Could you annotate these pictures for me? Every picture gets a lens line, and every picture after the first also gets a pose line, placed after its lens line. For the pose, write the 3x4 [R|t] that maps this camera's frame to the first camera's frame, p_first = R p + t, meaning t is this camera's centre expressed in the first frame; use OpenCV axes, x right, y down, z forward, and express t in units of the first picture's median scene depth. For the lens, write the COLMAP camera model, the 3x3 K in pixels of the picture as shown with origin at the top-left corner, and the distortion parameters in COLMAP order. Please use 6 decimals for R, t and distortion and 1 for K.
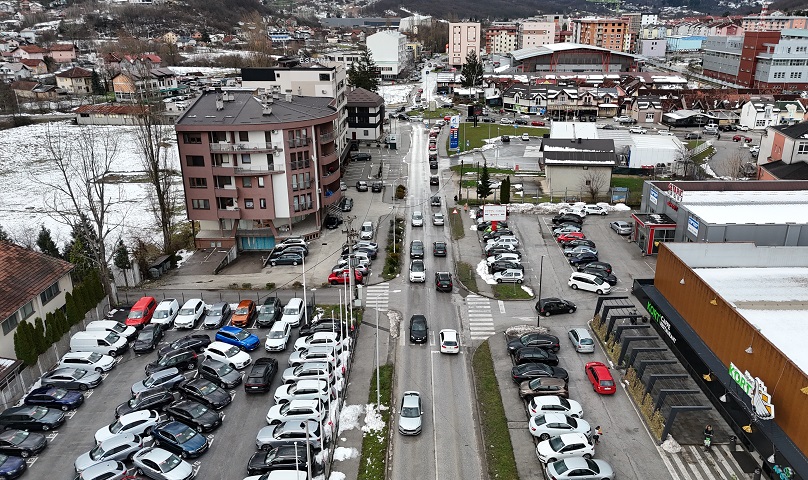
lens RADIAL K [[616.7, 0, 405.0], [0, 616.7, 244.4], [0, 0, 1]] dist [0.071960, -0.041713]
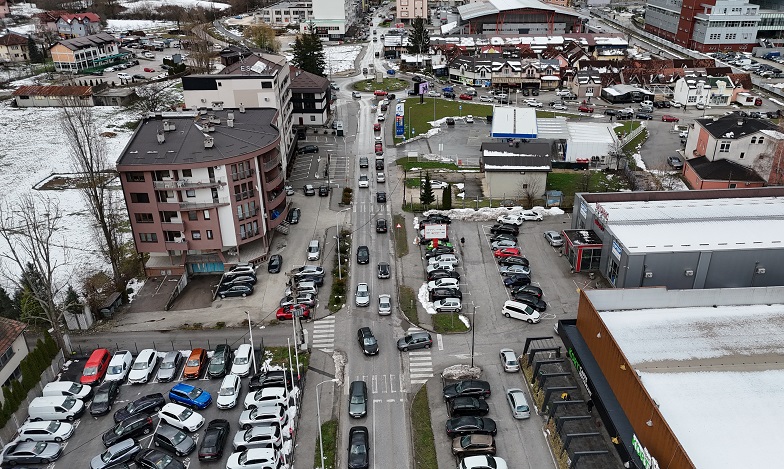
lens RADIAL K [[607.6, 0, 393.9], [0, 607.6, 230.4], [0, 0, 1]] dist [0.066744, -0.043557]
pose [[0.998350, -0.031978, 0.047692, 0.025549], [0.026959, 0.994378, 0.102398, -0.159375], [-0.050698, -0.100944, 0.993600, -0.021289]]
